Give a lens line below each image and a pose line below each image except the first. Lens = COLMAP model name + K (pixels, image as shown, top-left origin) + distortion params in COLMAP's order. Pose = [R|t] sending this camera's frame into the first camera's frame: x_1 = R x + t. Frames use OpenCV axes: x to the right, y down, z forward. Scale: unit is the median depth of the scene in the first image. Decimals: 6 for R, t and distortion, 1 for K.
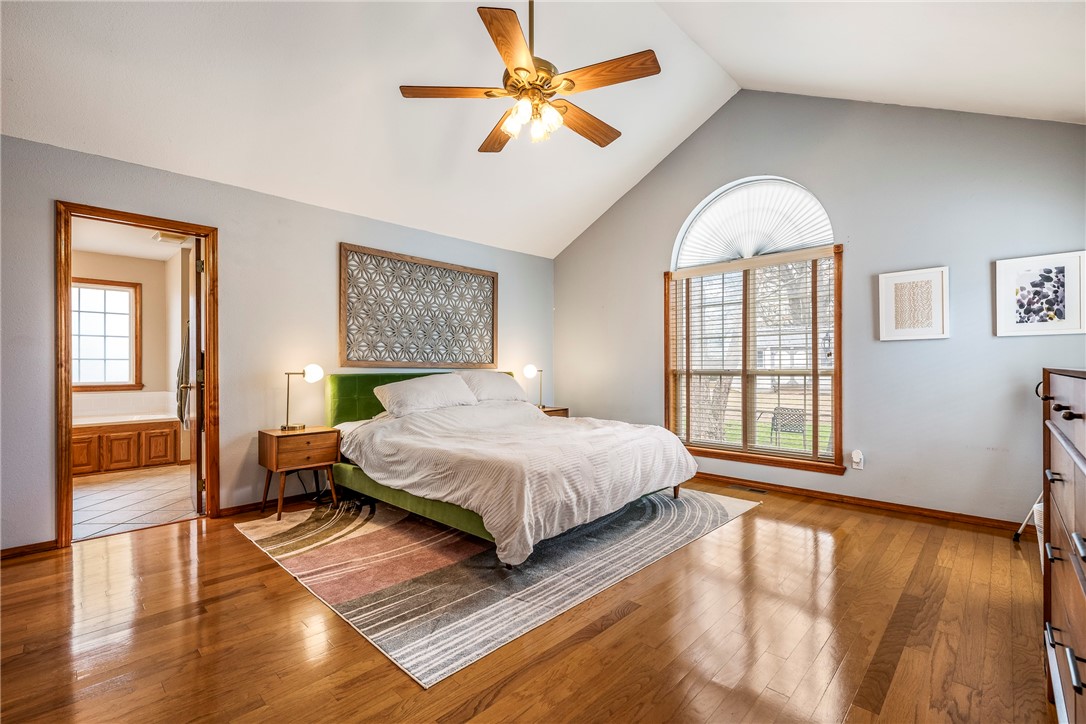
lens RADIAL K [[503.3, 0, 548.0], [0, 503.3, 364.6], [0, 0, 1]] dist [-0.004486, 0.000604]
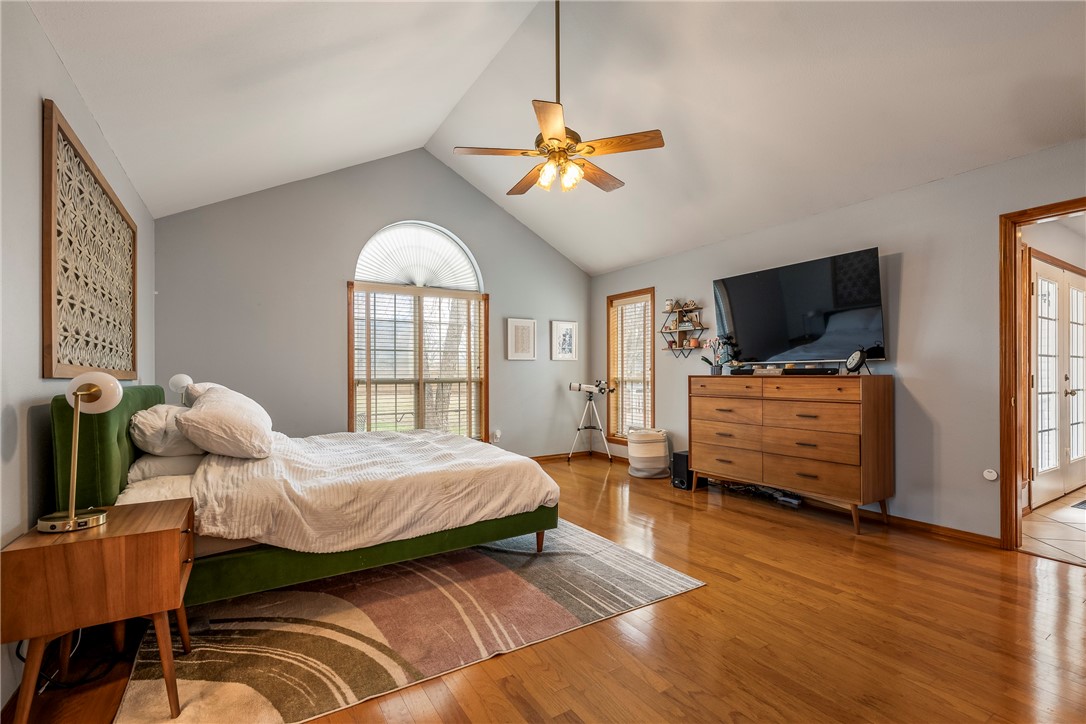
lens RADIAL K [[503.3, 0, 546.5], [0, 503.3, 367.6], [0, 0, 1]] dist [-0.004486, 0.000604]
pose [[0.202994, 0.014519, 0.979072, -0.912015], [-0.002731, 0.999895, -0.014262, 0.000309], [-0.979176, 0.000221, 0.203013, 0.568656]]
